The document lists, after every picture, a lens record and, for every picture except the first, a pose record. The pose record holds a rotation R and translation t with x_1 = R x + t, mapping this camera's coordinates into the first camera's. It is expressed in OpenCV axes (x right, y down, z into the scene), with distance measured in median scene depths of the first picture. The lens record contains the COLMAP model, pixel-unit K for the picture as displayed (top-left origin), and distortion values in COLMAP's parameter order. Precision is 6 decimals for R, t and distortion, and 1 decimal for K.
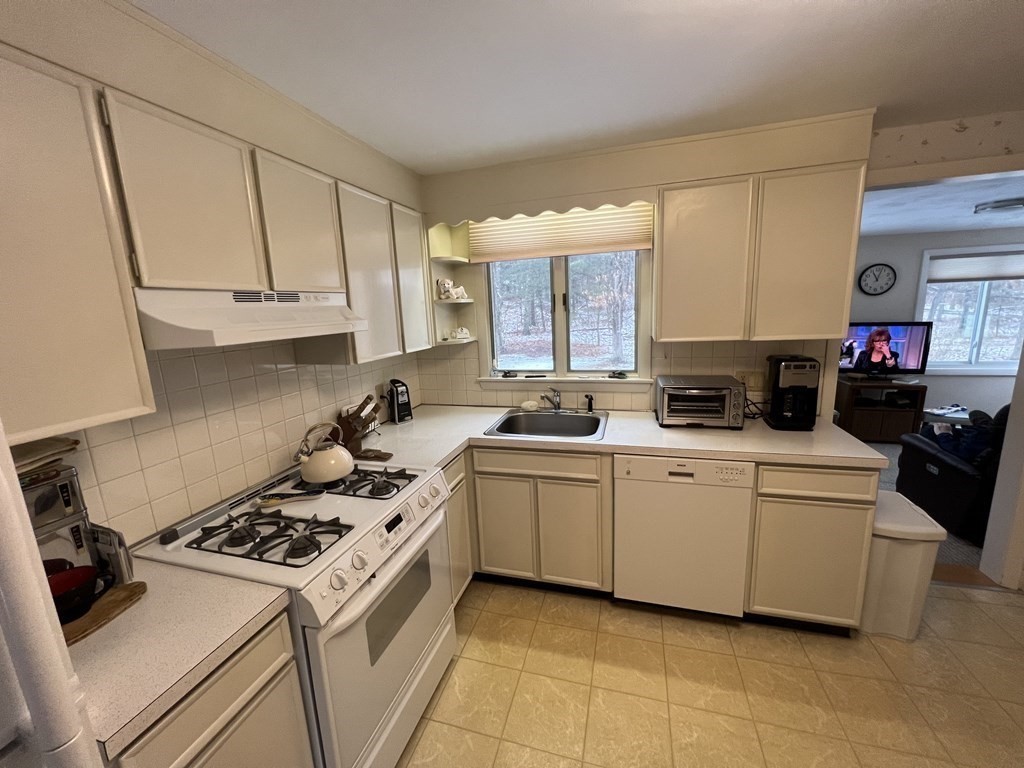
lens RADIAL K [[413.5, 0, 517.1], [0, 413.5, 386.0], [0, 0, 1]] dist [-0.002206, 0.000487]
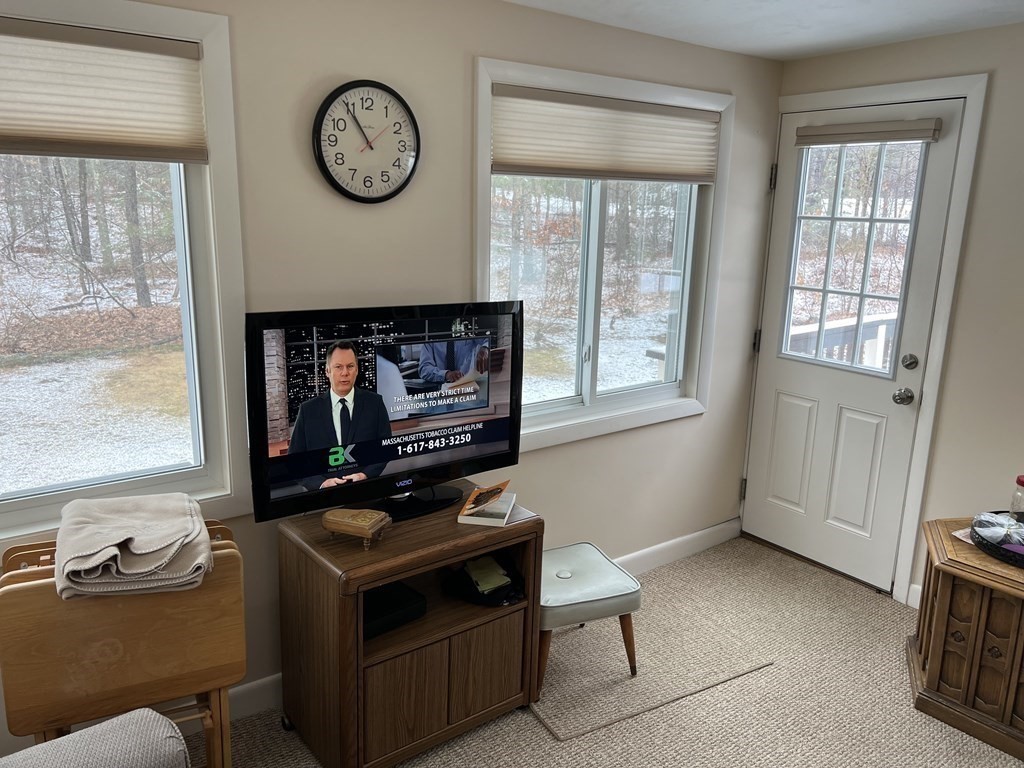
lens RADIAL K [[773.1, 0, 512.1], [0, 773.1, 381.3], [0, 0, 1]] dist [0.004277, 0.000392]
pose [[0.598458, -0.126348, 0.791128, 0.528208], [0.107633, 0.991214, 0.076882, -0.138161], [-0.793891, 0.039141, 0.606799, 0.647542]]
